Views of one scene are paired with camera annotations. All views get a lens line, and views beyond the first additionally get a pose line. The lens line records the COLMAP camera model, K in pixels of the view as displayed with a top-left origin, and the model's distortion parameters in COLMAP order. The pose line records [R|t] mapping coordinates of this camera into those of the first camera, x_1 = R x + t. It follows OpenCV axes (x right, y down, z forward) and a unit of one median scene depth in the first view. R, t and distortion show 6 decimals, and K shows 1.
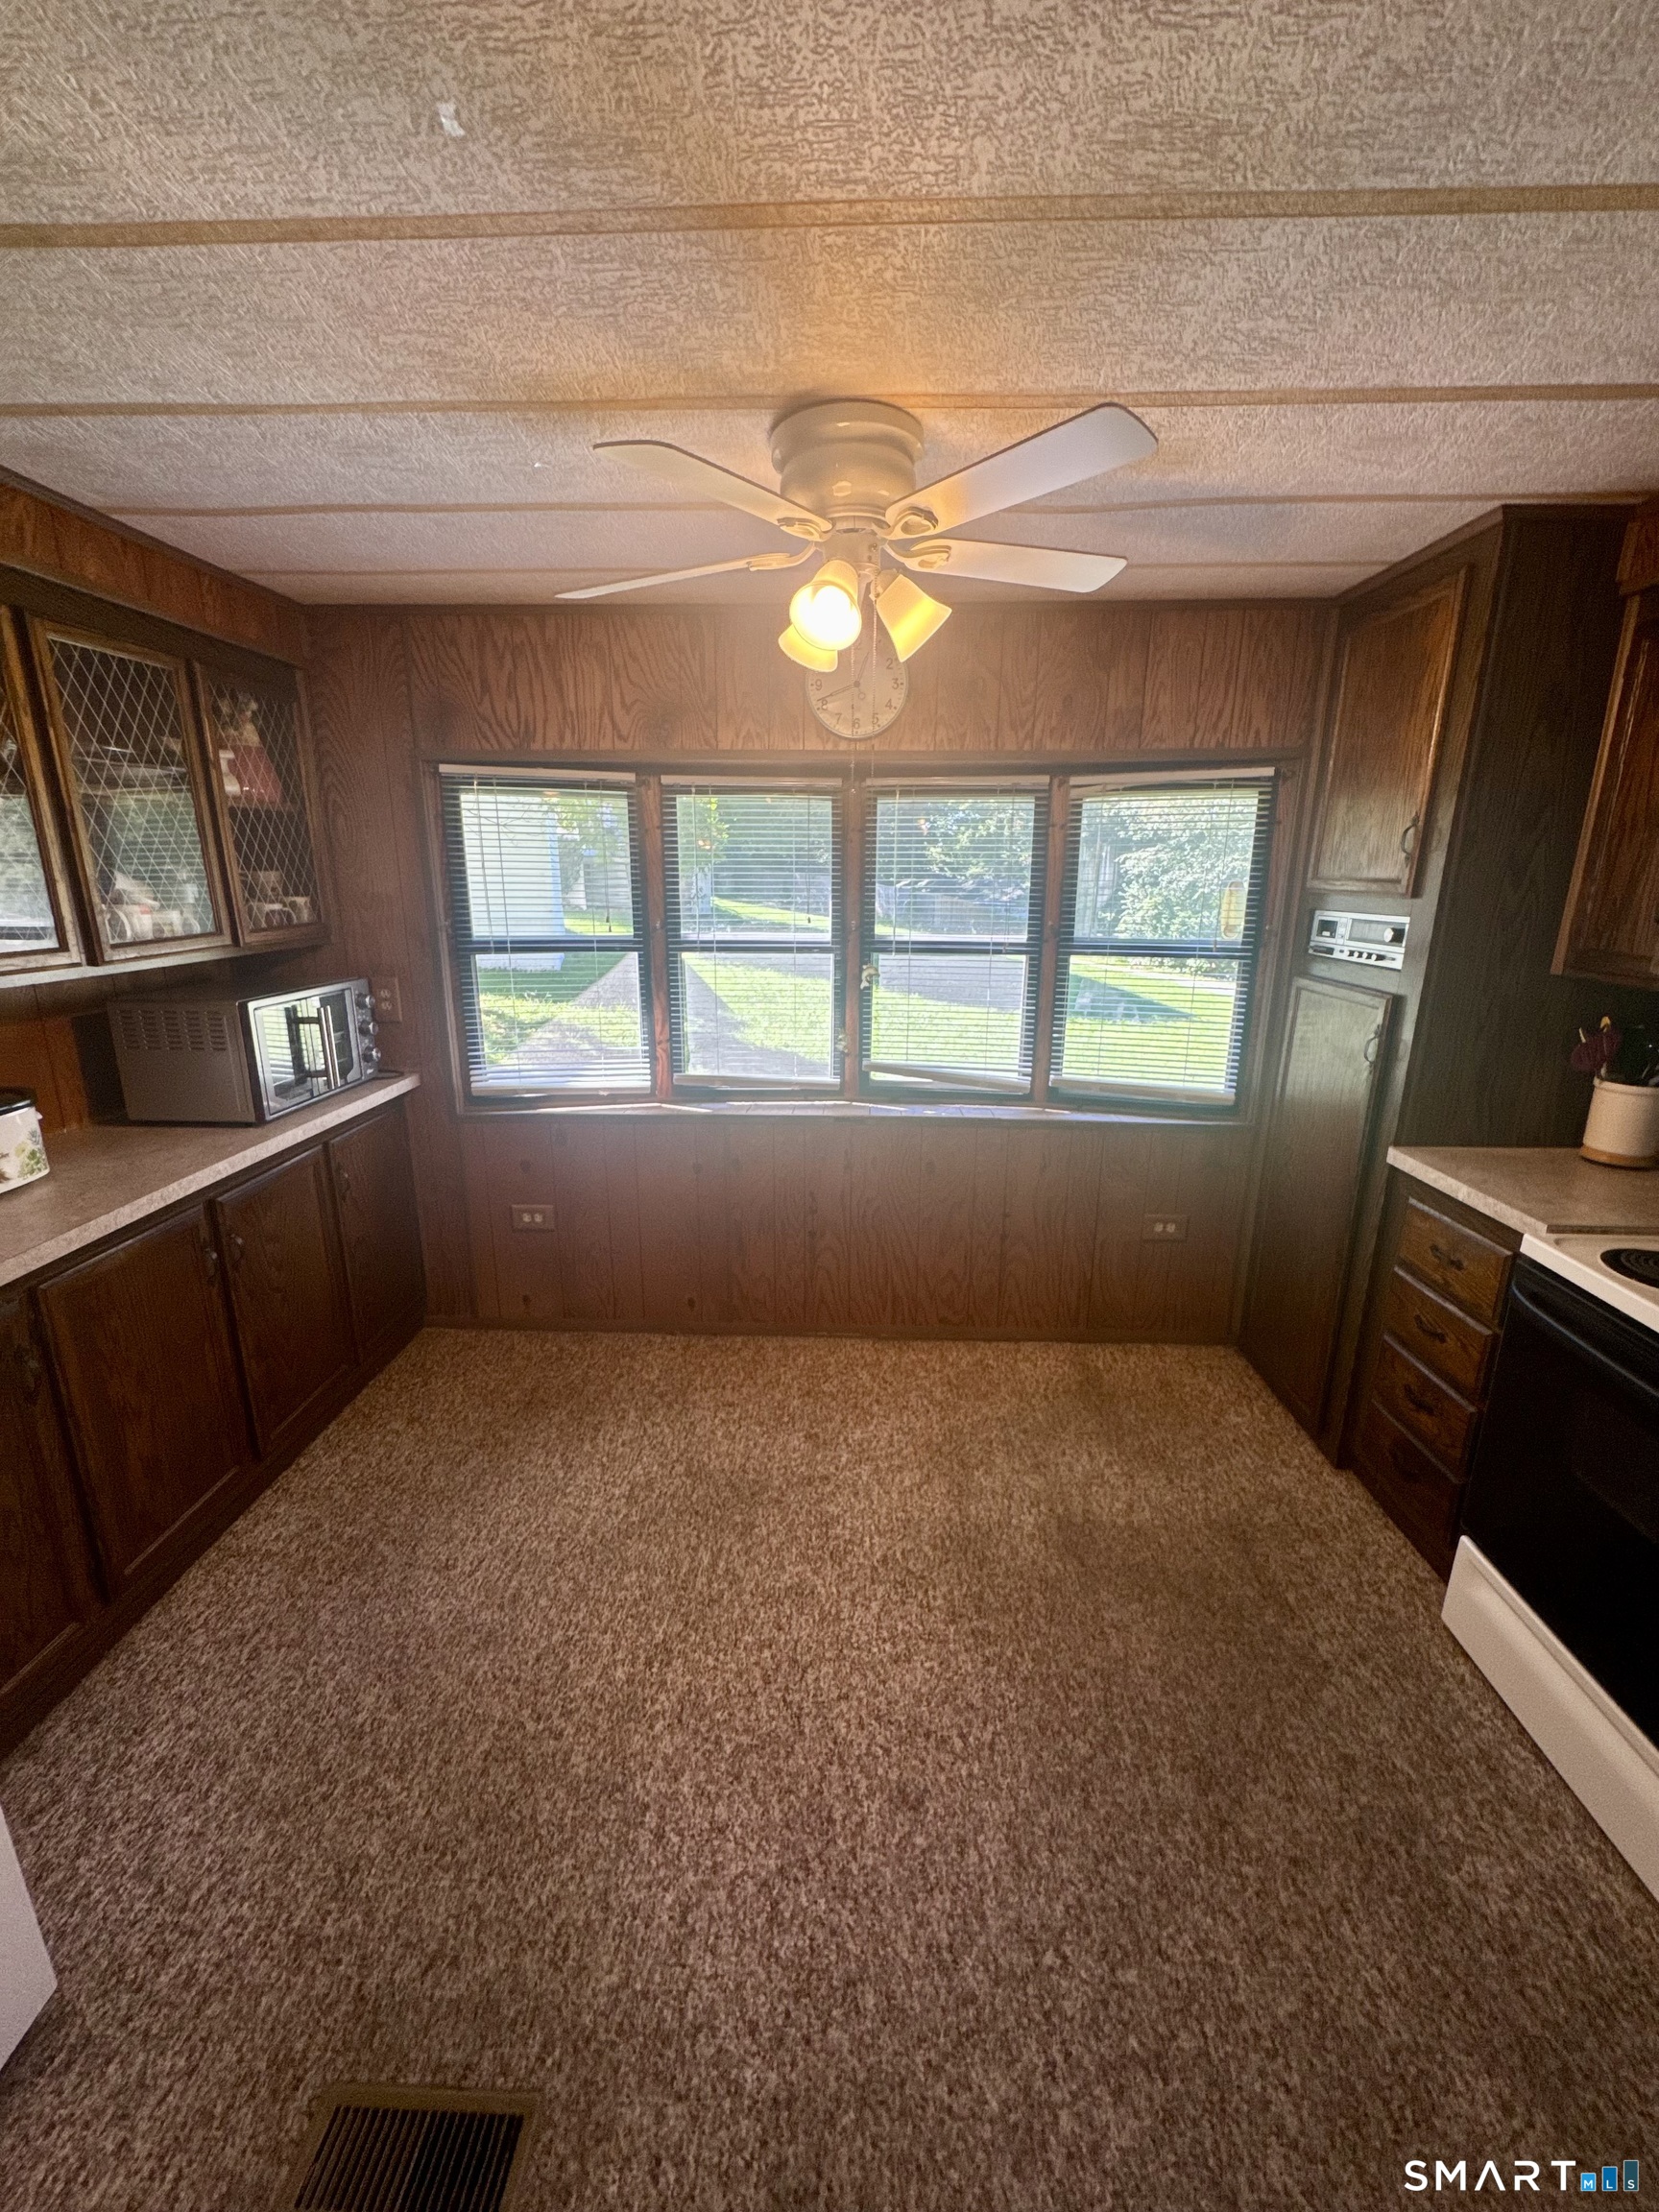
lens RADIAL K [[885.1, 0, 830.5], [0, 885.1, 1104.8], [0, 0, 1]] dist [-0.005168, 0.000785]
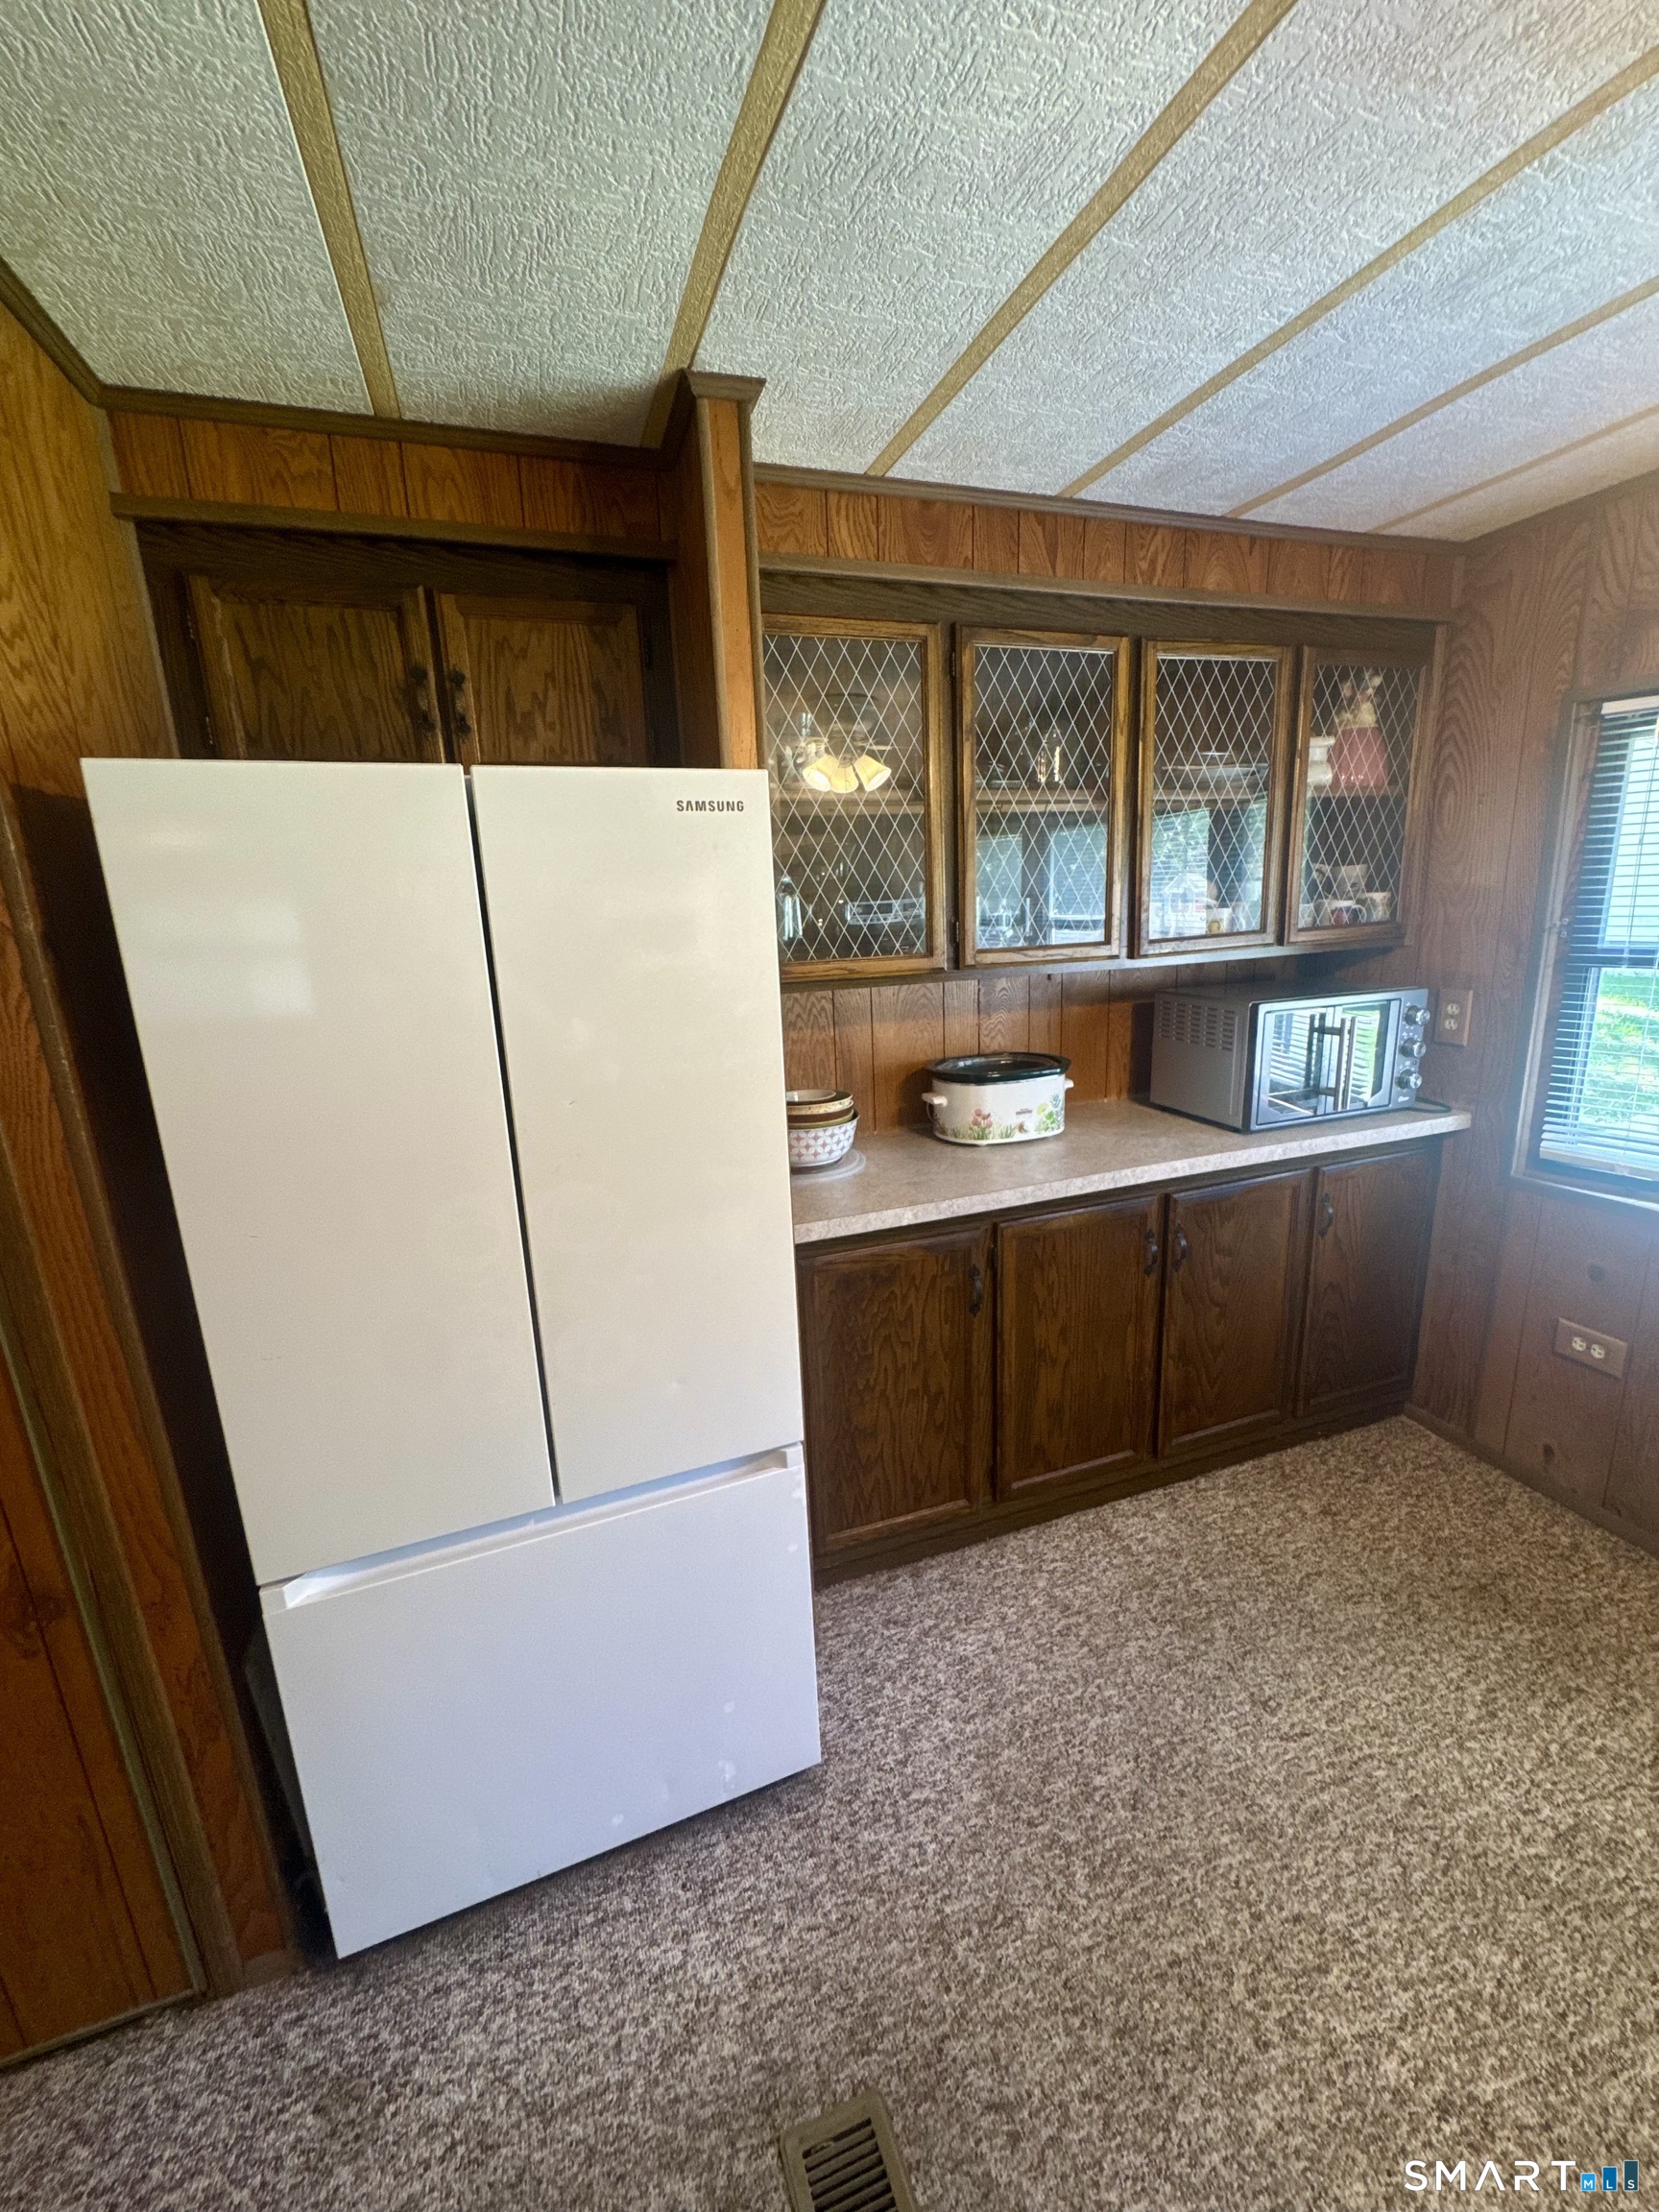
lens RADIAL K [[885.1, 0, 830.5], [0, 885.1, 1104.8], [0, 0, 1]] dist [-0.005168, 0.000785]
pose [[0.366689, 0.191139, -0.910497, 0.059013], [-0.193395, 0.972950, 0.126363, -0.046171], [0.910020, 0.129750, 0.393736, 0.244686]]
